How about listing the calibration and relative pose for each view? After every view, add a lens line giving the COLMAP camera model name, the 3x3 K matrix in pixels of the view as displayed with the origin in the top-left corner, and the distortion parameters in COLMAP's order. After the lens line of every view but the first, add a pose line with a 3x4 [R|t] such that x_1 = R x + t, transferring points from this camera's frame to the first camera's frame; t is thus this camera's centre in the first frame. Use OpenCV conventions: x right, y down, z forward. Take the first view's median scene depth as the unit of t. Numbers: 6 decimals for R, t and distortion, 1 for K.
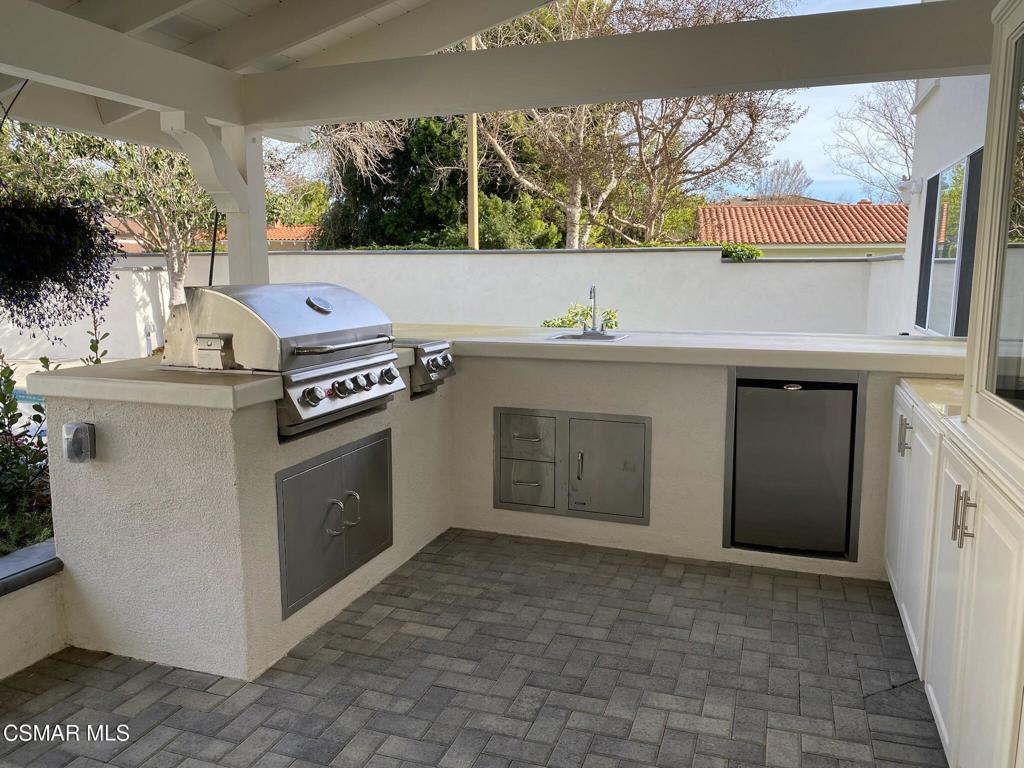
lens RADIAL K [[782.1, 0, 512.1], [0, 782.1, 384.7], [0, 0, 1]] dist [0.013927, 0.004087]
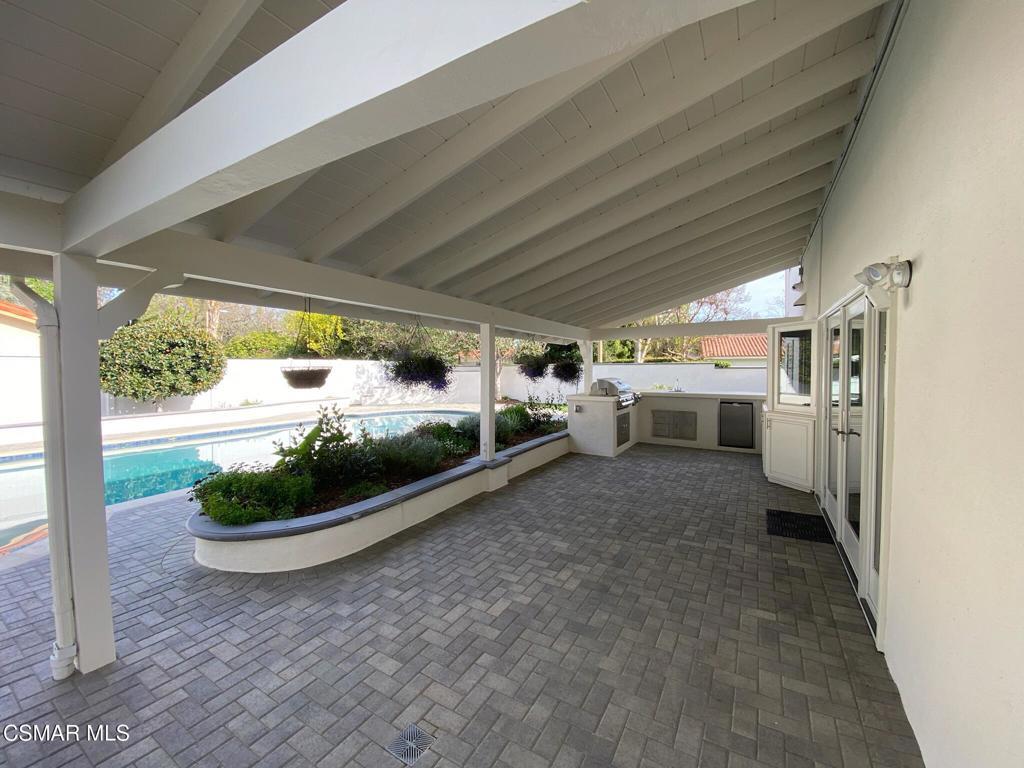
lens RADIAL K [[418.9, 0, 509.4], [0, 418.9, 381.1], [0, 0, 1]] dist [-0.004360, -0.000497]
pose [[0.981276, 0.012352, -0.192209, -0.328567], [-0.033873, 0.993455, -0.109084, 0.144327], [0.189604, 0.113552, 0.975273, -1.179908]]
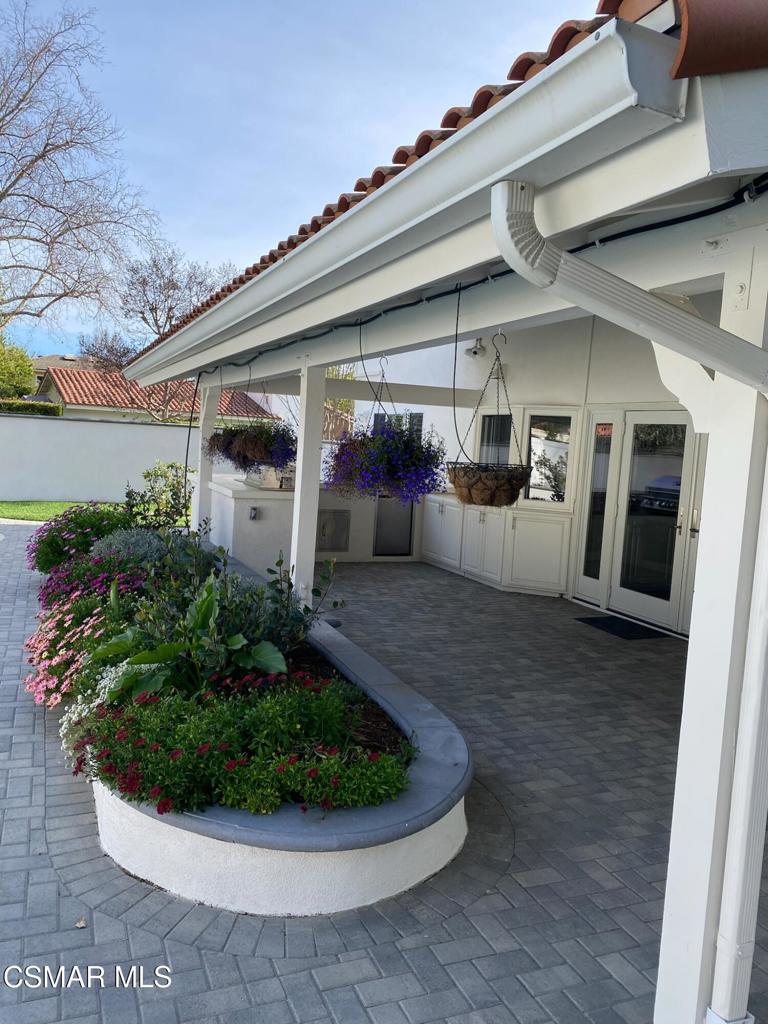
lens RADIAL K [[782.1, 0, 383.4], [0, 782.1, 511.3], [0, 0, 1]] dist [0.013927, 0.004087]
pose [[0.736511, -0.015638, 0.676245, -1.490171], [0.037749, 0.999125, -0.018010, 0.096609], [-0.675371, 0.038792, 0.736457, -1.003912]]
